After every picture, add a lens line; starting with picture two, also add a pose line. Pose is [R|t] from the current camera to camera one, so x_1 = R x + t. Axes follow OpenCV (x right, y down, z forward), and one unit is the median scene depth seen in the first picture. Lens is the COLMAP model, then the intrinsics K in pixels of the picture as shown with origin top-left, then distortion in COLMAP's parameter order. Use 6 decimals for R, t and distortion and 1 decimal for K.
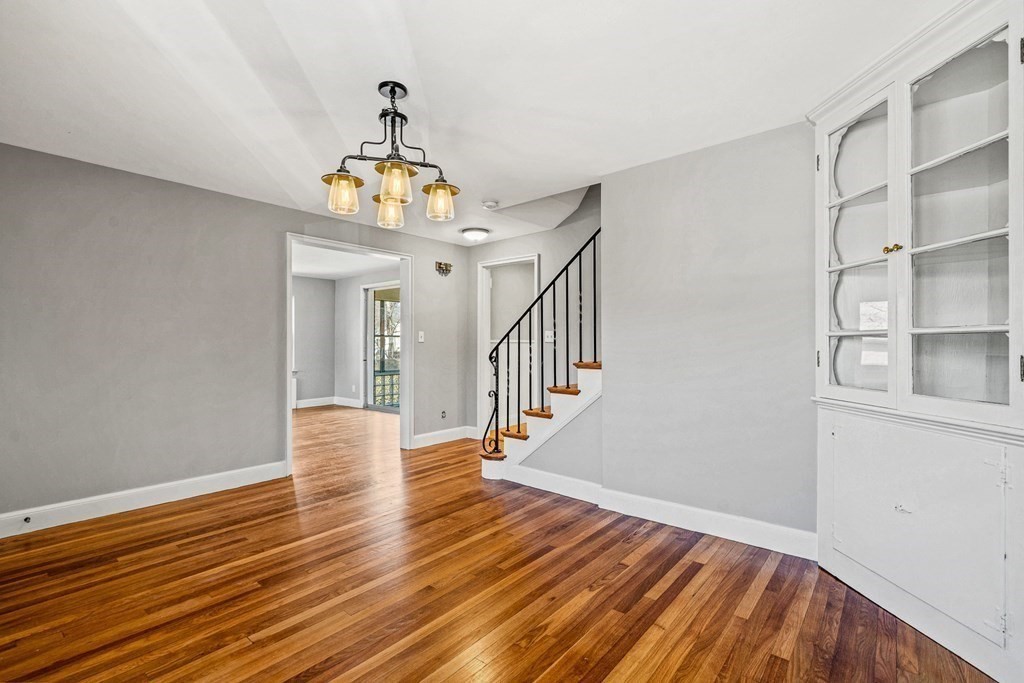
lens RADIAL K [[465.3, 0, 508.6], [0, 465.3, 345.3], [0, 0, 1]] dist [0.004148, 0.000044]
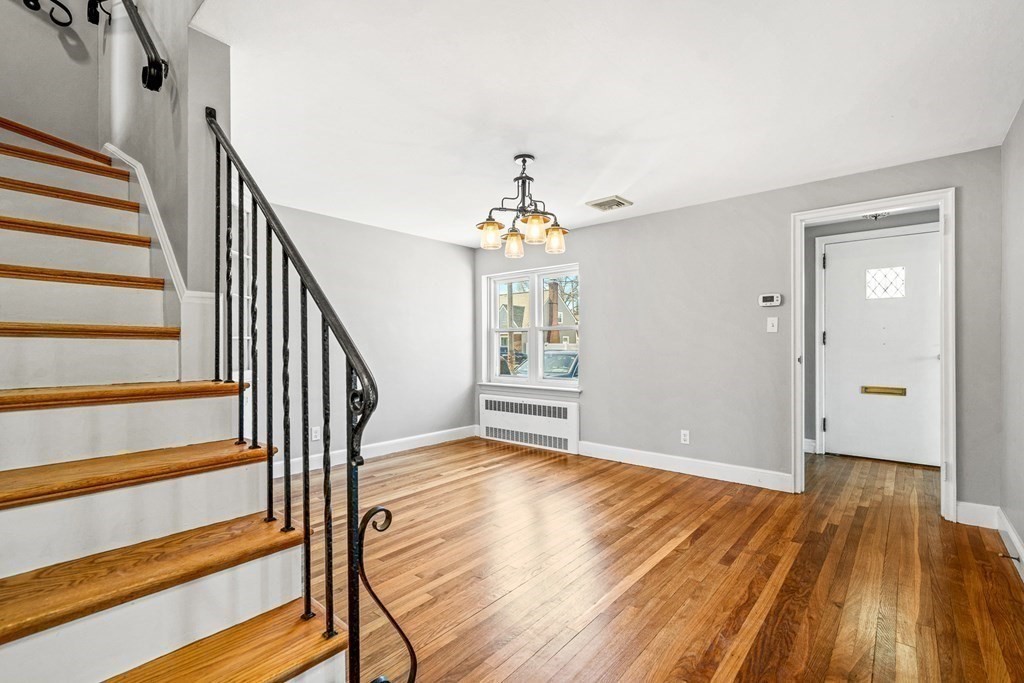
lens RADIAL K [[465.3, 0, 508.8], [0, 465.3, 342.1], [0, 0, 1]] dist [0.004148, 0.000044]
pose [[-0.999953, 0.002904, 0.009243, -0.166097], [0.002858, 0.999984, -0.004965, -0.000120], [-0.009258, -0.004938, -0.999945, 1.857720]]
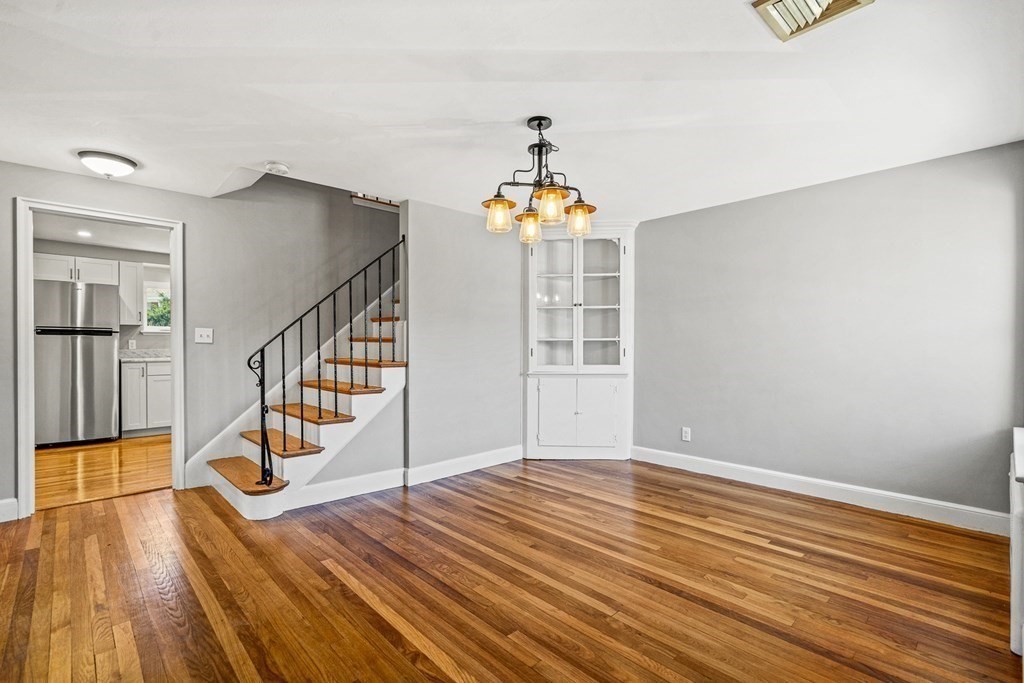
lens RADIAL K [[465.3, 0, 508.7], [0, 465.3, 345.4], [0, 0, 1]] dist [0.004148, 0.000044]
pose [[0.122622, -0.002506, 0.992450, -1.093462], [0.002656, 0.999994, 0.002196, -0.003256], [-0.992450, 0.002367, 0.122628, 0.726507]]
